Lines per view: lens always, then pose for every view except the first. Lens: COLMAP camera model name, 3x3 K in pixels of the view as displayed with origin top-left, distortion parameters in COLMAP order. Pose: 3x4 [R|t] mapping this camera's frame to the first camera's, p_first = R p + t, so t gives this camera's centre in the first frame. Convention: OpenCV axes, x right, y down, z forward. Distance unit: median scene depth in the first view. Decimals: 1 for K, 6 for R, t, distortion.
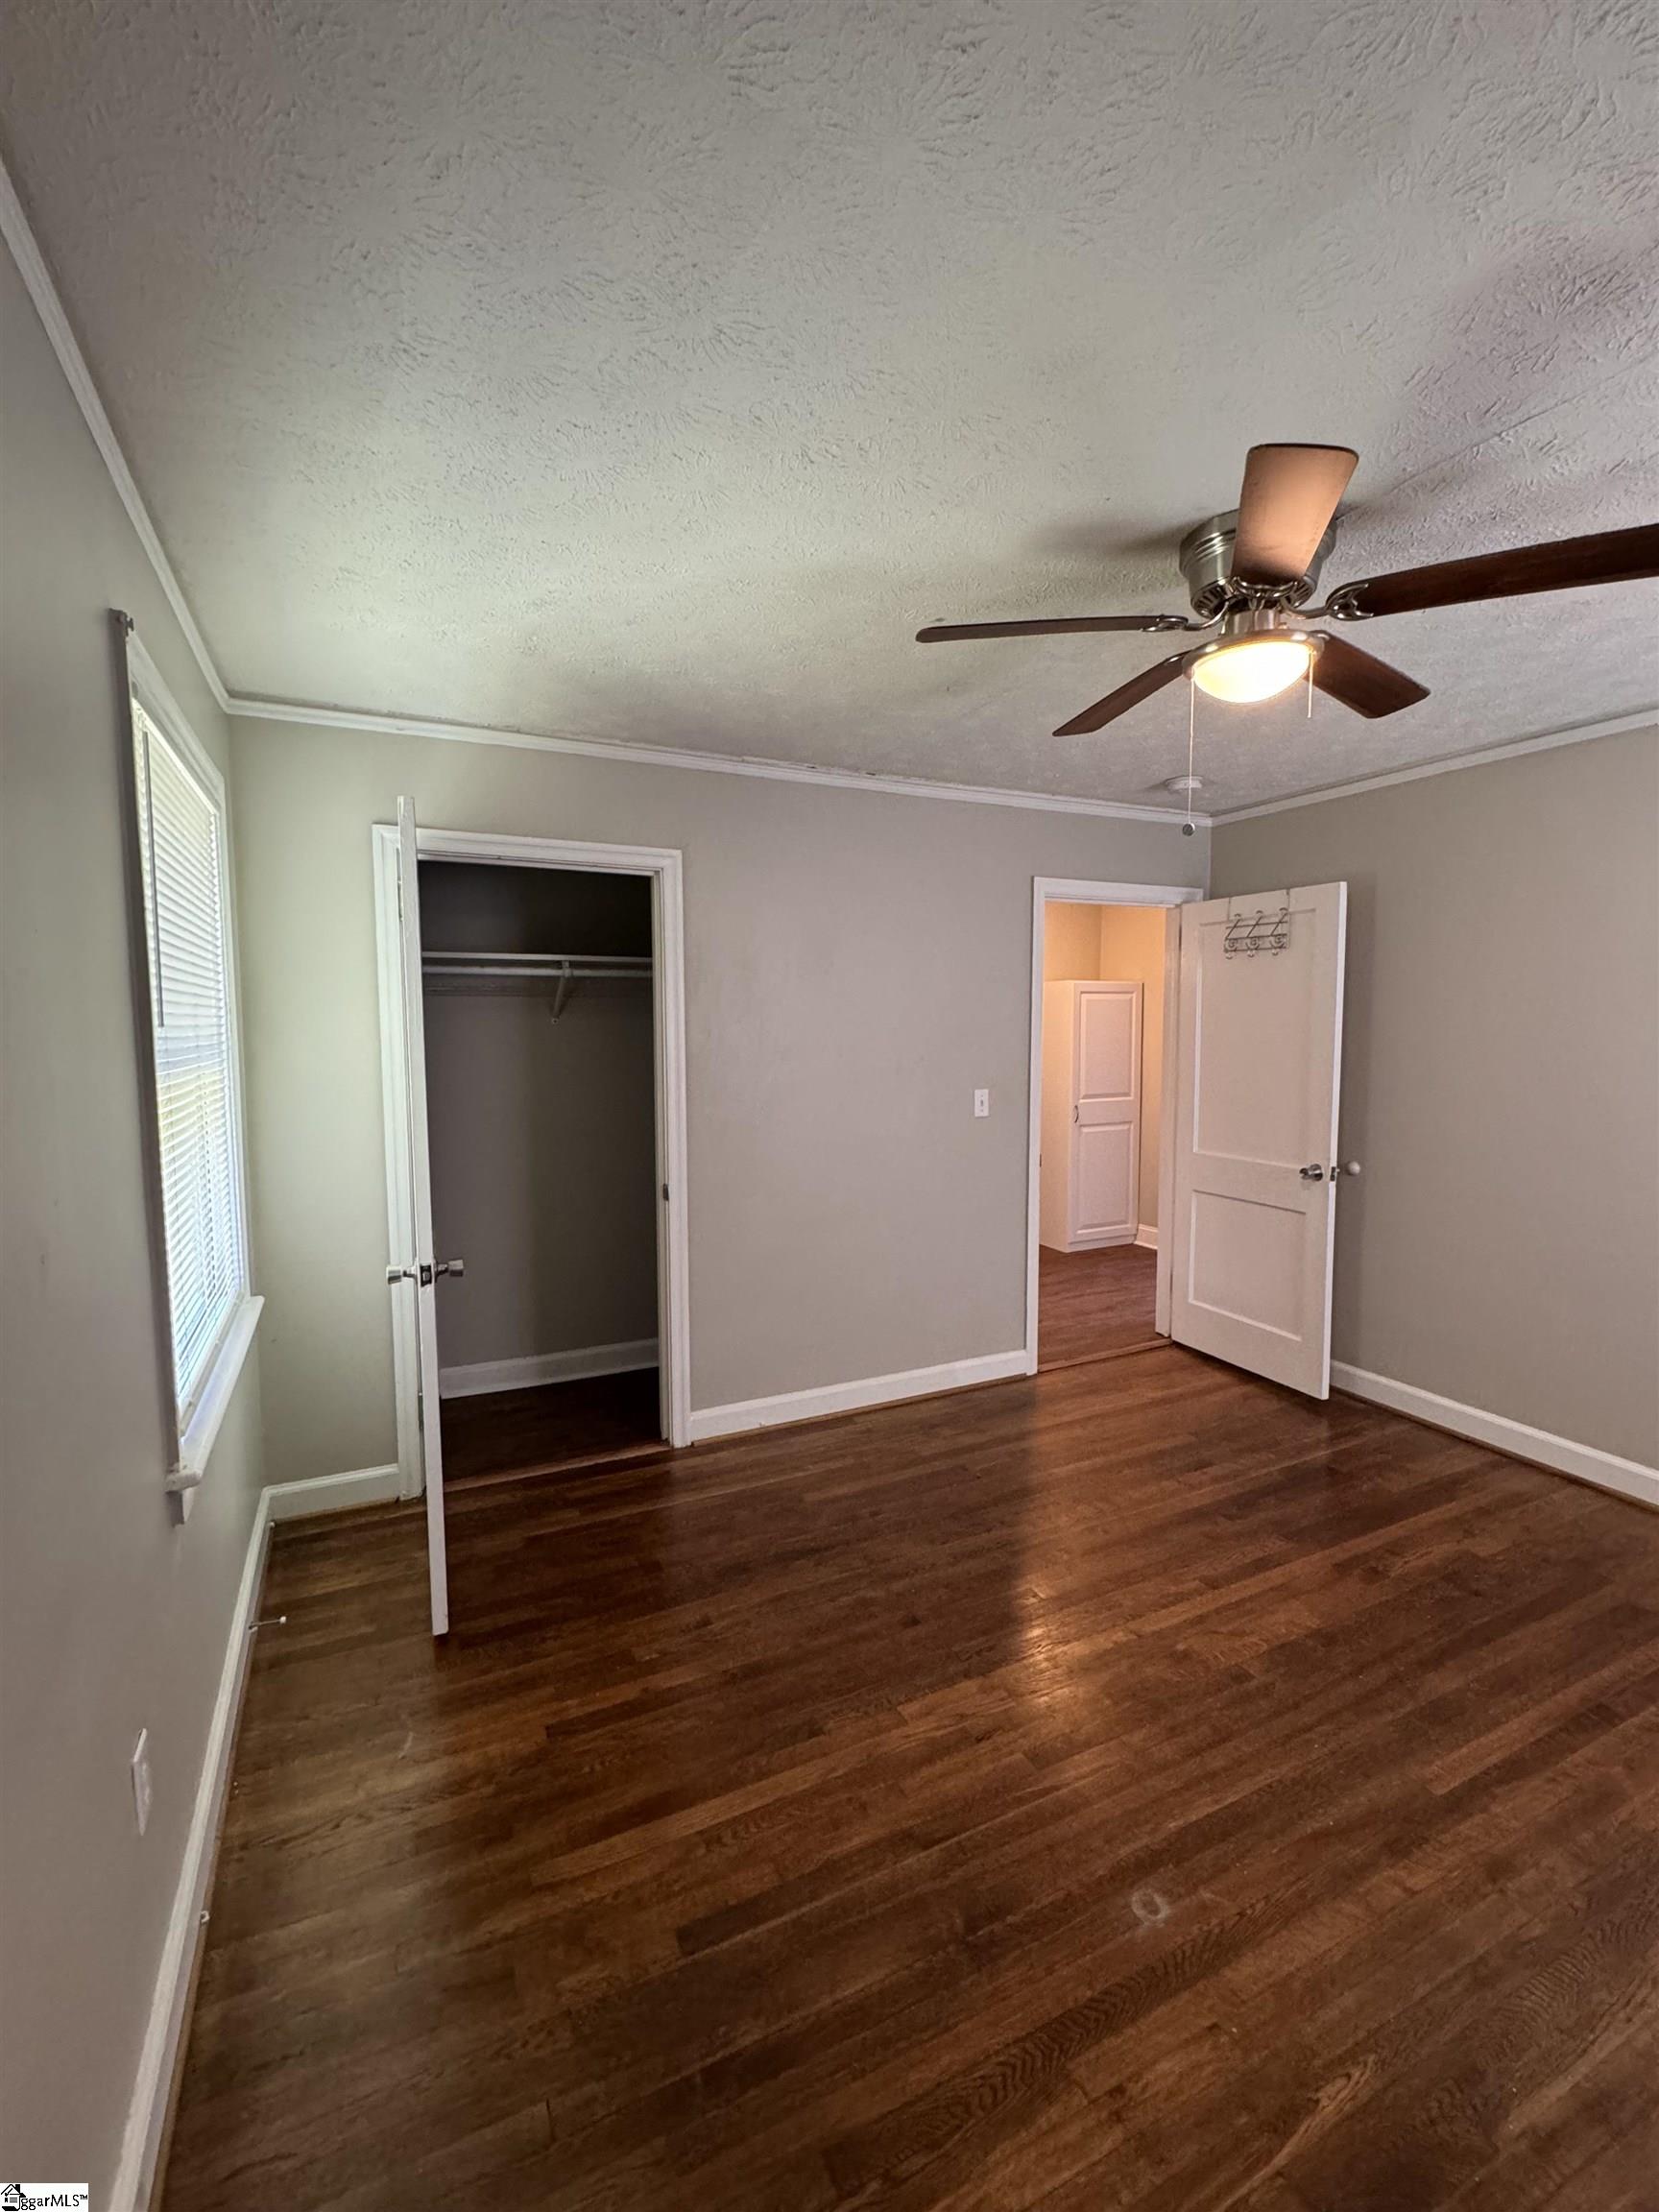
lens RADIAL K [[957.5, 0, 831.3], [0, 957.5, 1102.9], [0, 0, 1]] dist [0.000245, -0.000109]
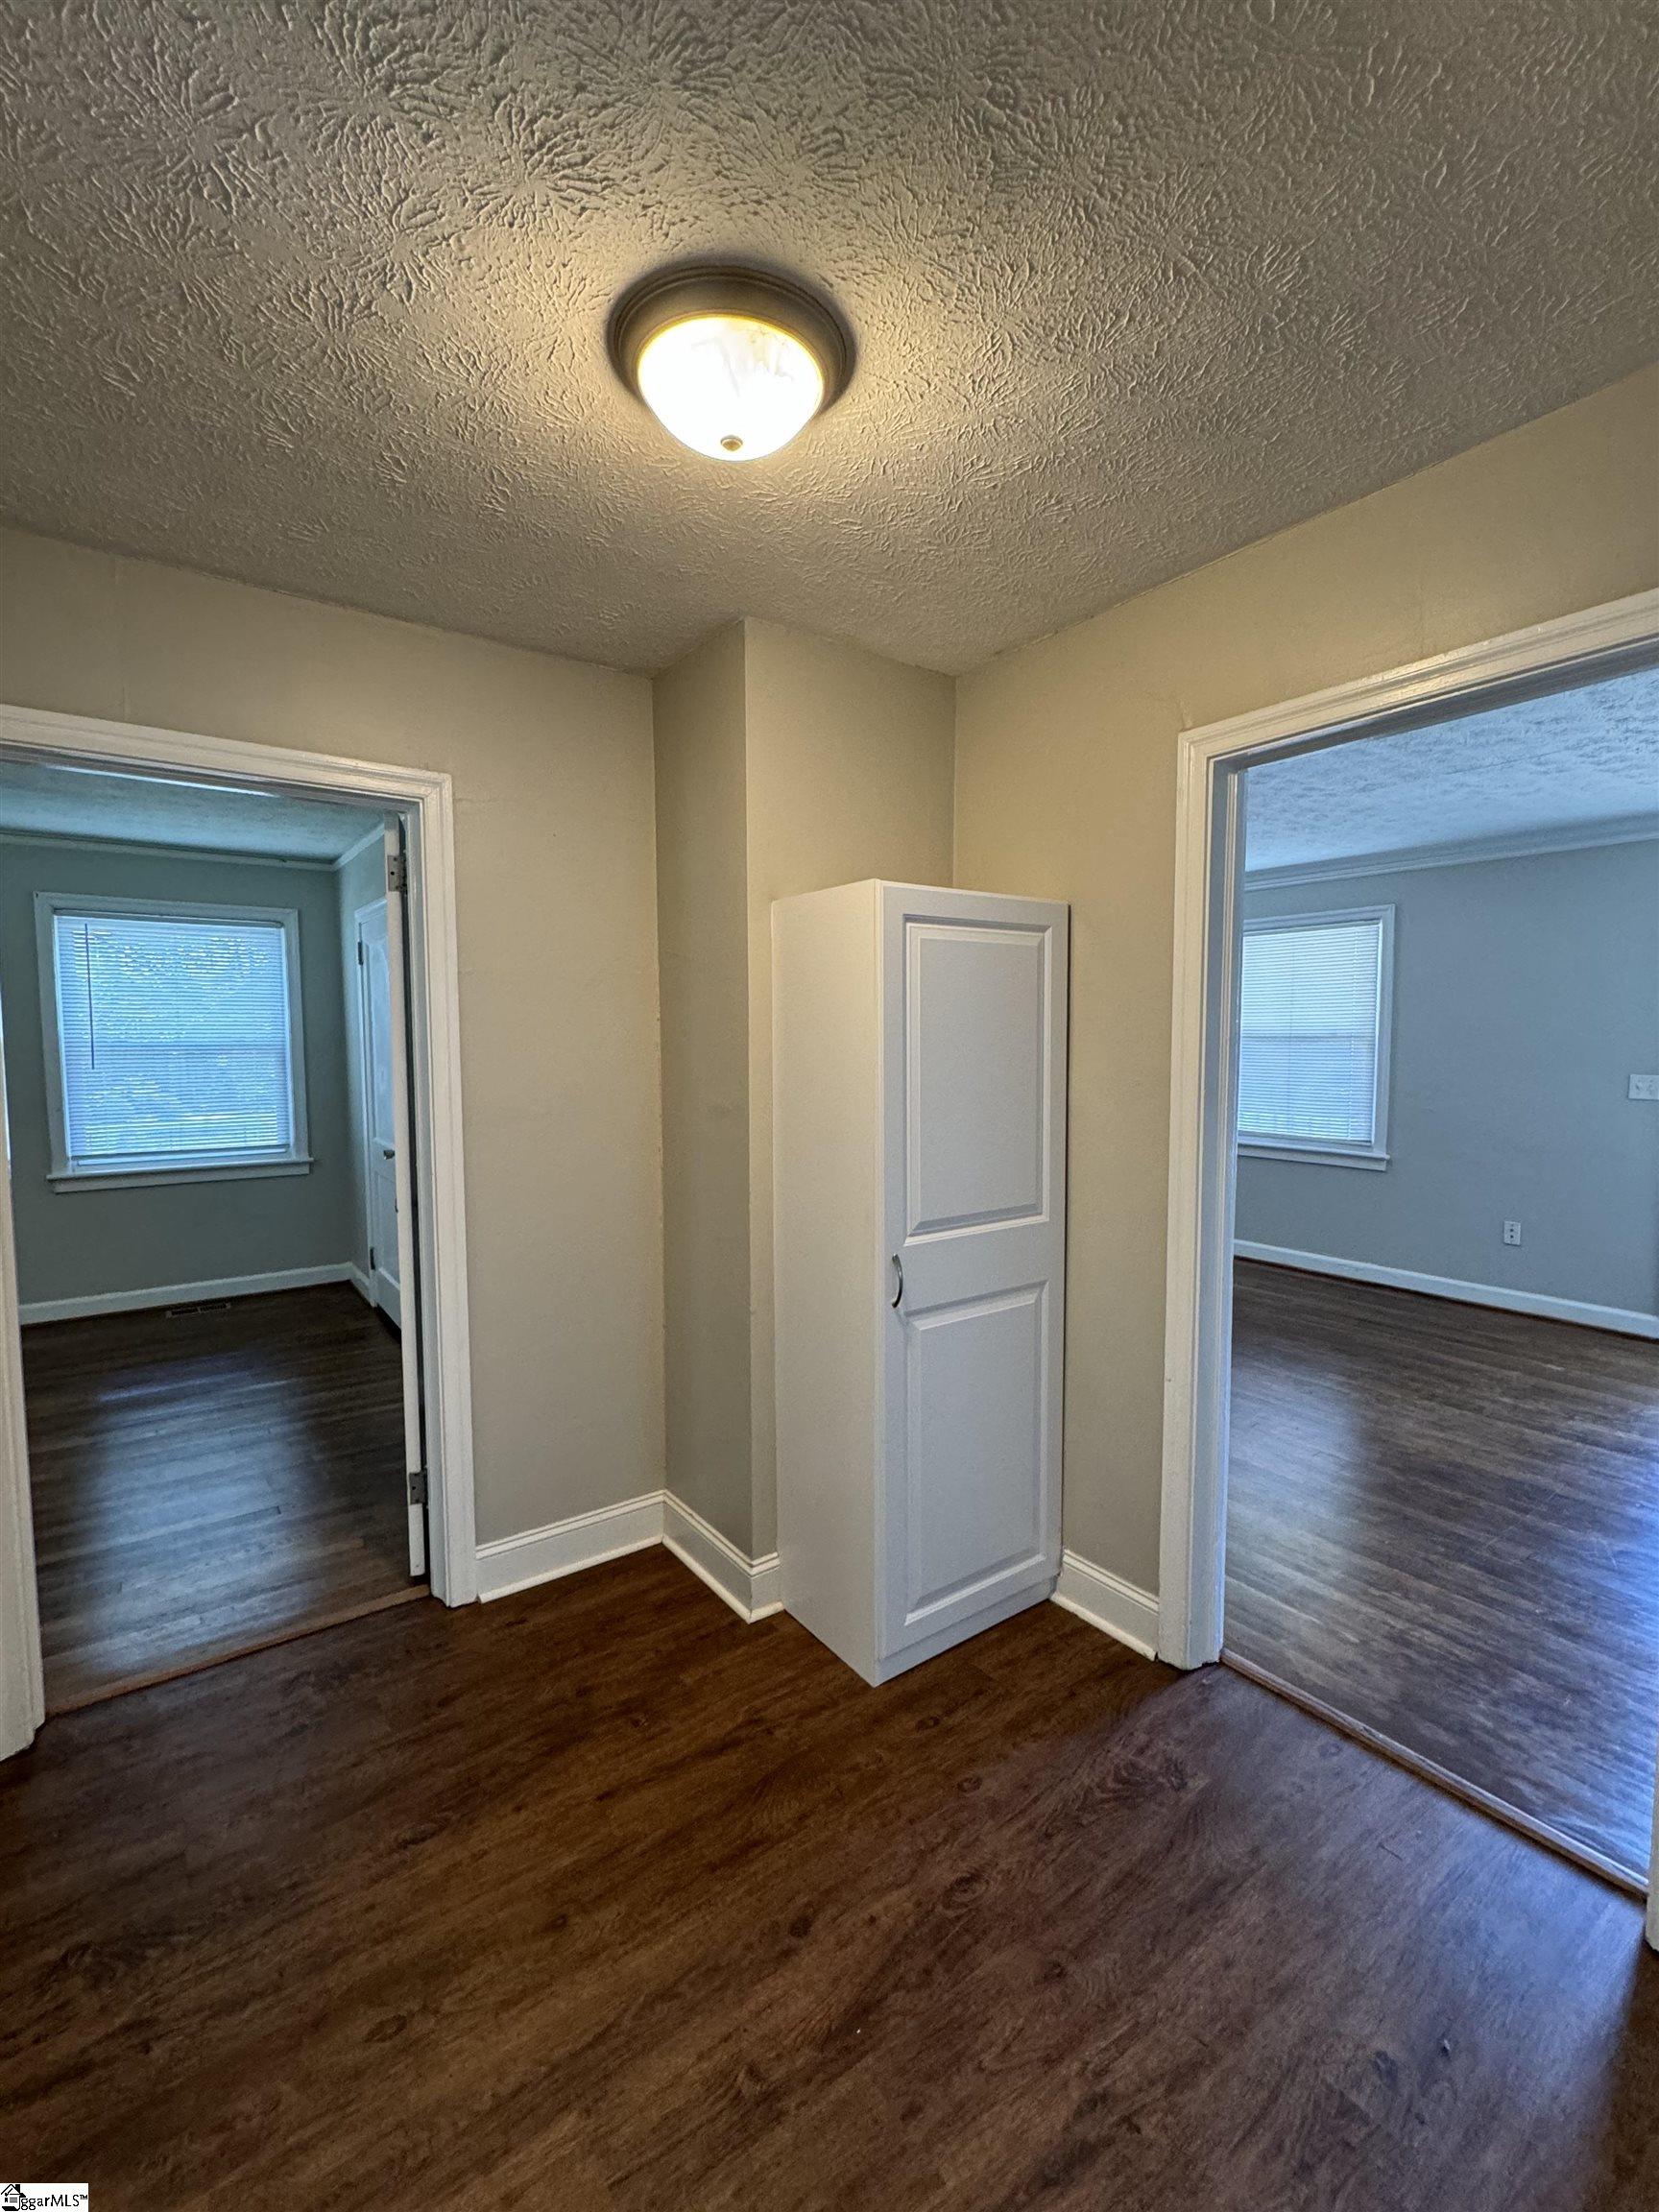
lens RADIAL K [[957.5, 0, 825.5], [0, 957.5, 1107.8], [0, 0, 1]] dist [0.000245, -0.000109]
pose [[0.982739, -0.013539, 0.184499, 0.168903], [0.016385, 0.999769, -0.013907, -0.043138], [-0.184268, 0.016690, 0.982734, 0.668130]]
